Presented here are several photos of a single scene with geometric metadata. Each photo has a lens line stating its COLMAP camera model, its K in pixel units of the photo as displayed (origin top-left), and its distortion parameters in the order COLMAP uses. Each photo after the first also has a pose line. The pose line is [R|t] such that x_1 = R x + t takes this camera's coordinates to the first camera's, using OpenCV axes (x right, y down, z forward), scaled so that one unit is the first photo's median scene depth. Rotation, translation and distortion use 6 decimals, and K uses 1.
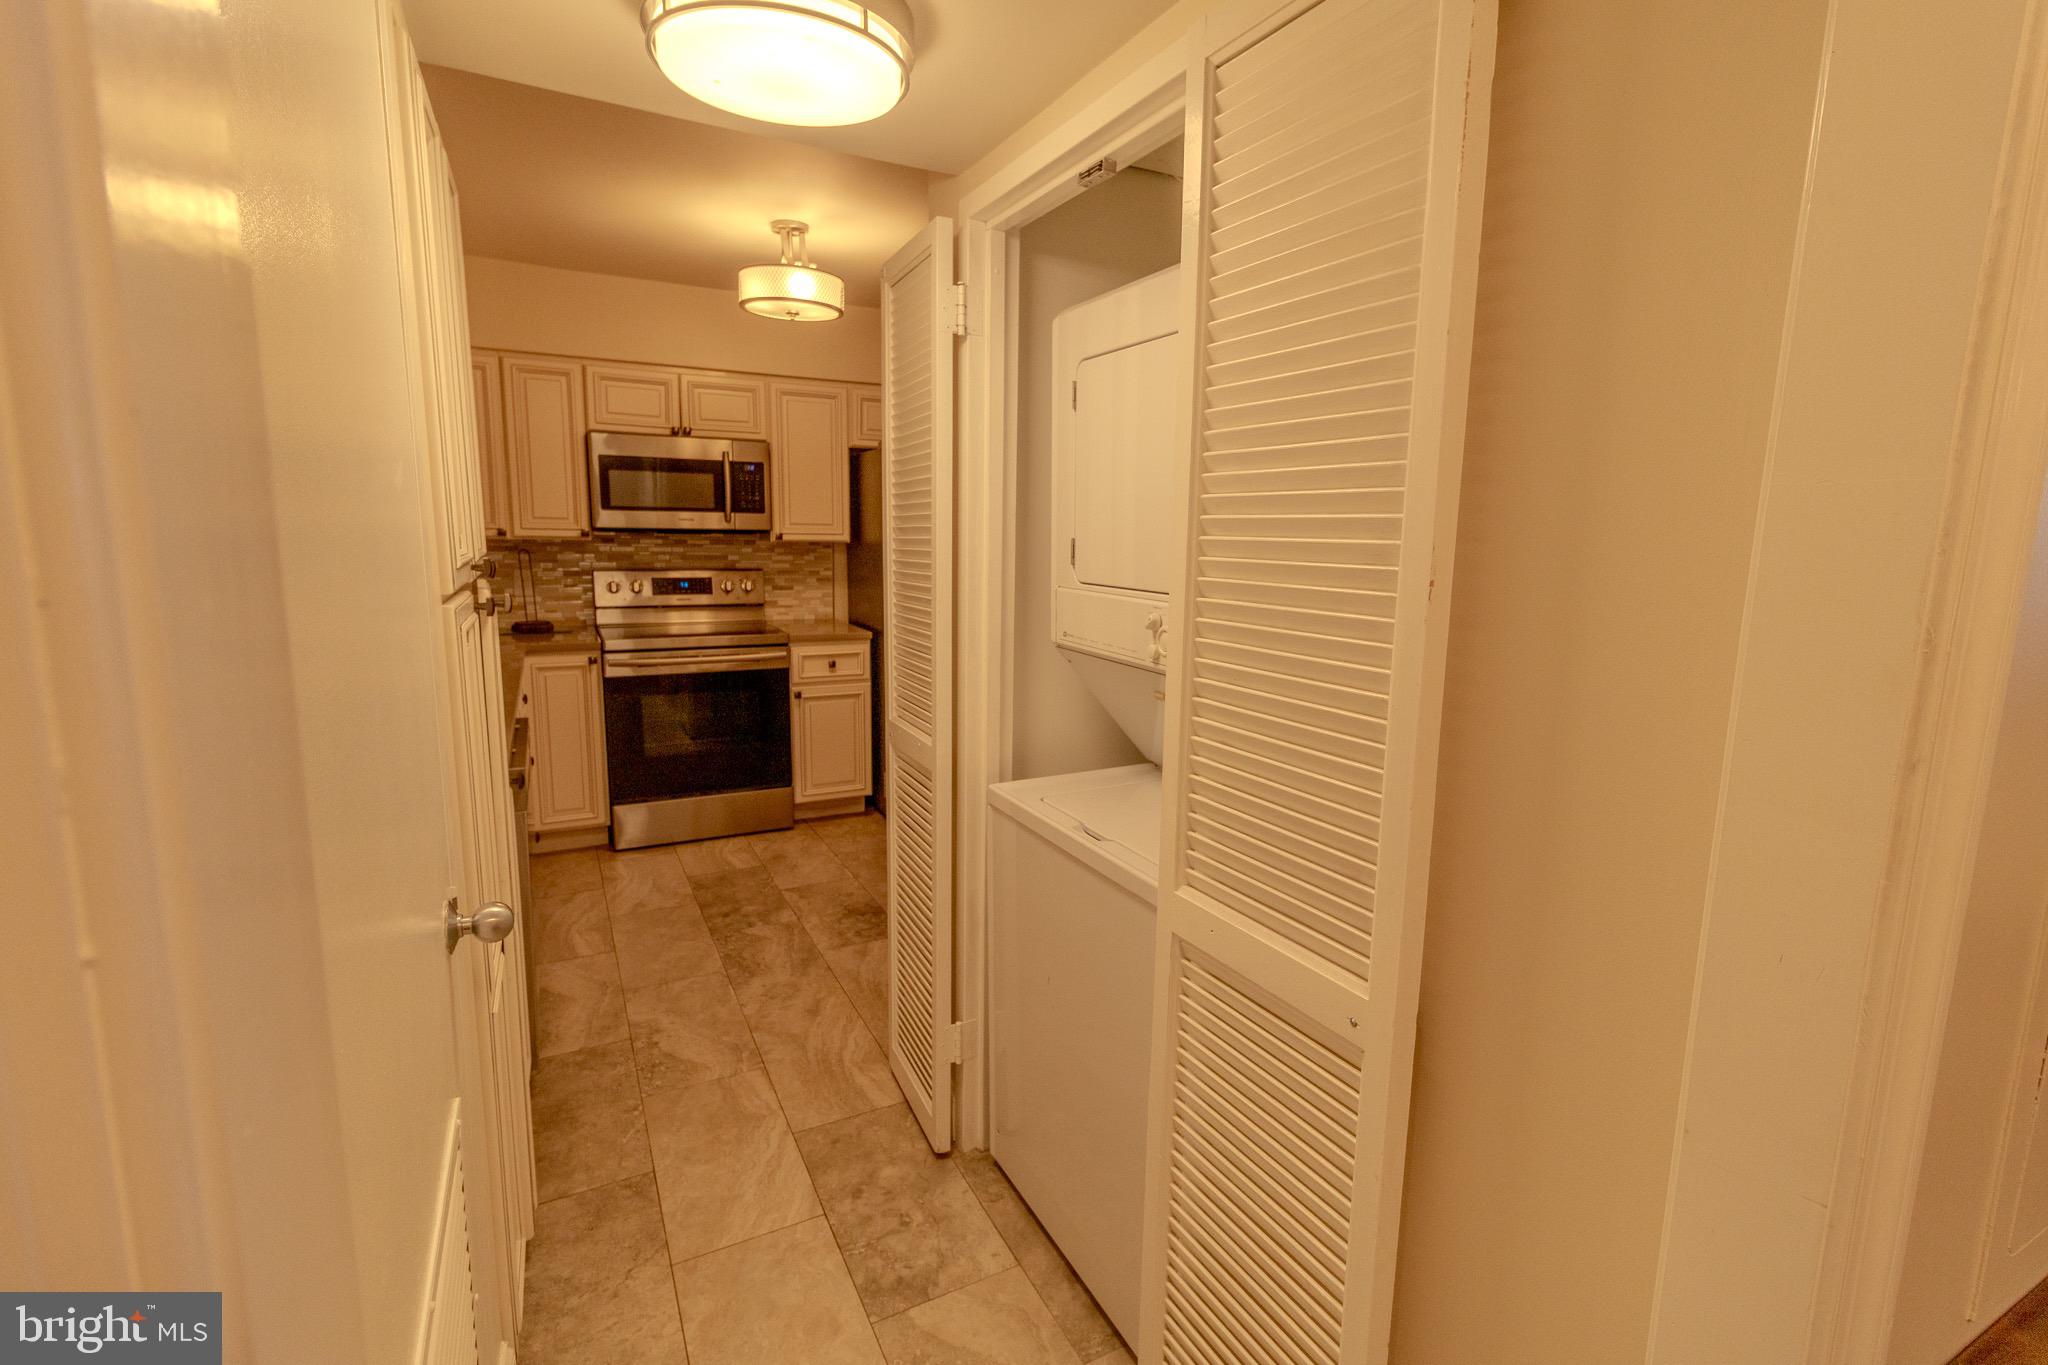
lens RADIAL K [[937.3, 0, 1035.8], [0, 937.3, 684.7], [0, 0, 1]] dist [-0.000169, -0.000775]
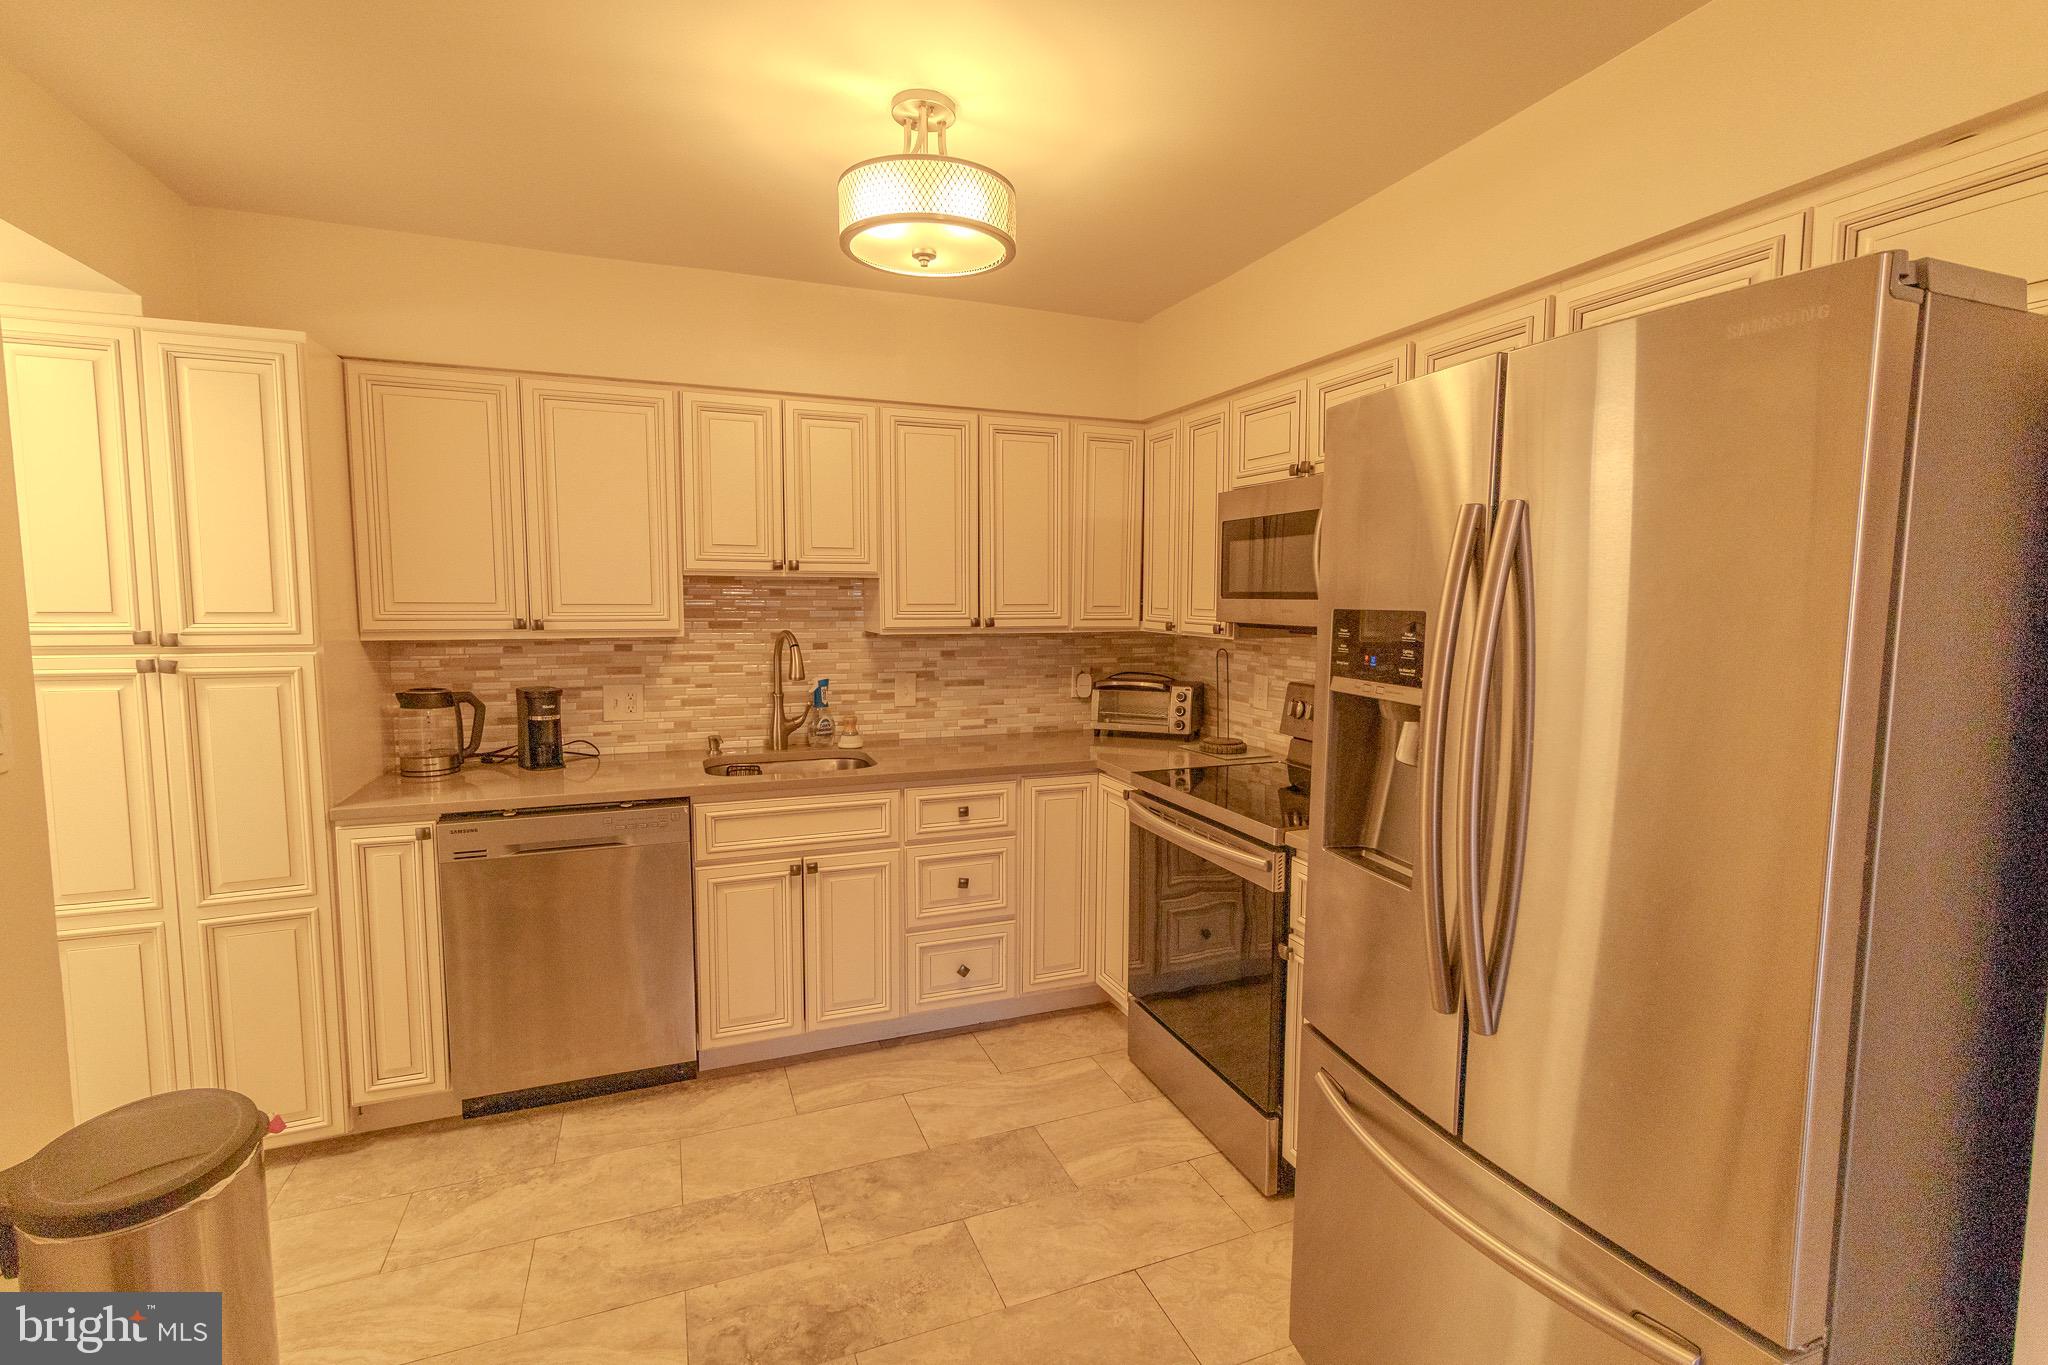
lens RADIAL K [[937.3, 0, 1041.3], [0, 937.3, 680.6], [0, 0, 1]] dist [-0.000169, -0.000775]
pose [[-0.077478, 0.070140, -0.994524, 0.313822], [-0.175388, 0.981007, 0.082850, -0.189382], [0.981446, 0.180846, -0.063704, 1.092808]]
